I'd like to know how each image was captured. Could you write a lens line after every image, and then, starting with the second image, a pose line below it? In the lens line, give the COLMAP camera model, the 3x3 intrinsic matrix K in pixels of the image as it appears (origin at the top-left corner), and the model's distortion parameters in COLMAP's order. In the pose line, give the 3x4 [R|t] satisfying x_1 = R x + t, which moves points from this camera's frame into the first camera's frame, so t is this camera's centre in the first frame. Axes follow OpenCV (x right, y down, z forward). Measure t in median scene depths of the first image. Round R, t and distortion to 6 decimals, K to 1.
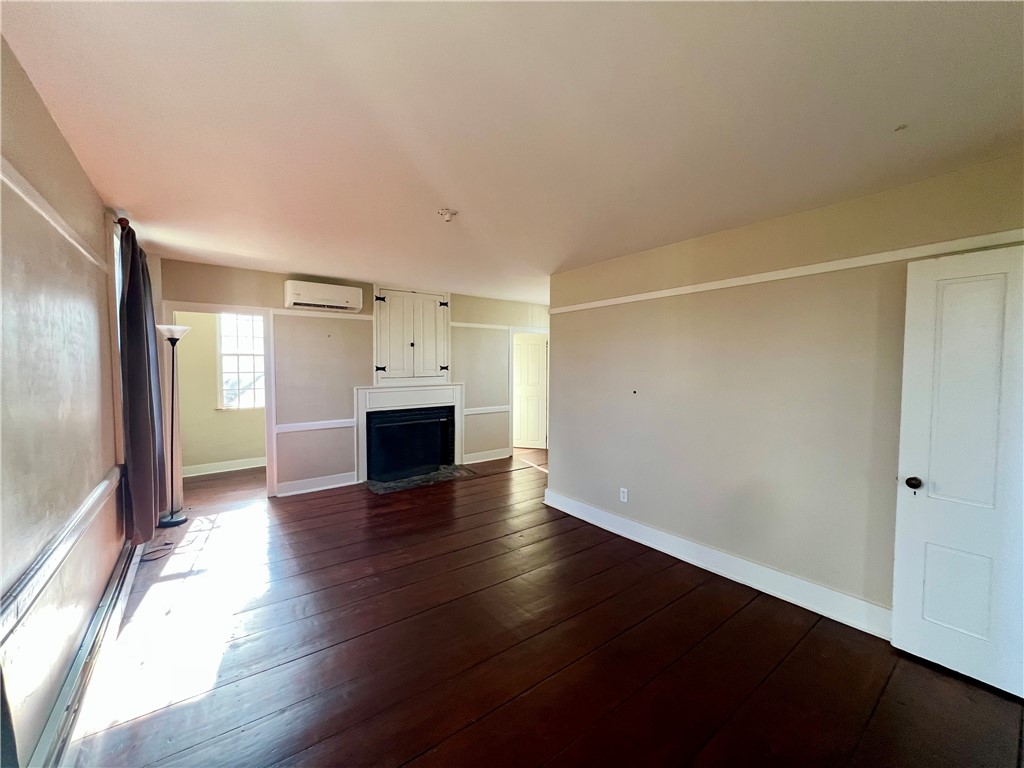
lens RADIAL K [[409.6, 0, 509.5], [0, 409.6, 380.6], [0, 0, 1]] dist [-0.001191, 0.000324]
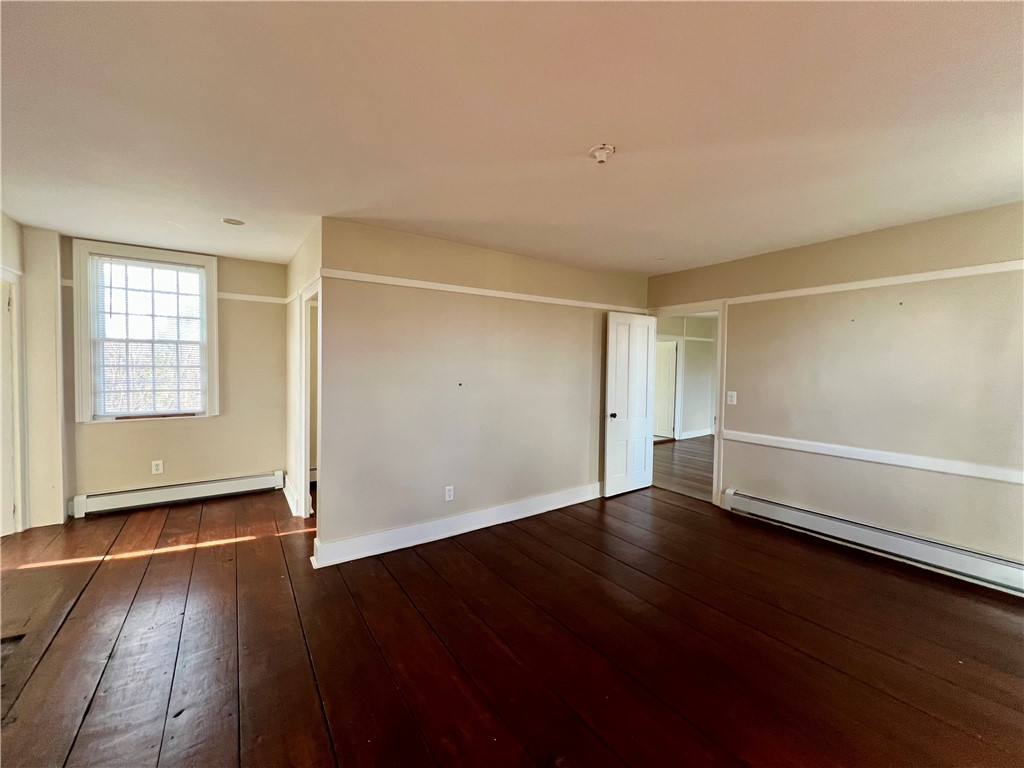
lens RADIAL K [[409.6, 0, 509.5], [0, 409.6, 380.6], [0, 0, 1]] dist [-0.001191, 0.000324]
pose [[0.045749, -0.028329, 0.998551, -0.912819], [0.025945, 0.999294, 0.027162, -0.007296], [-0.998616, 0.024665, 0.046452, 1.122593]]
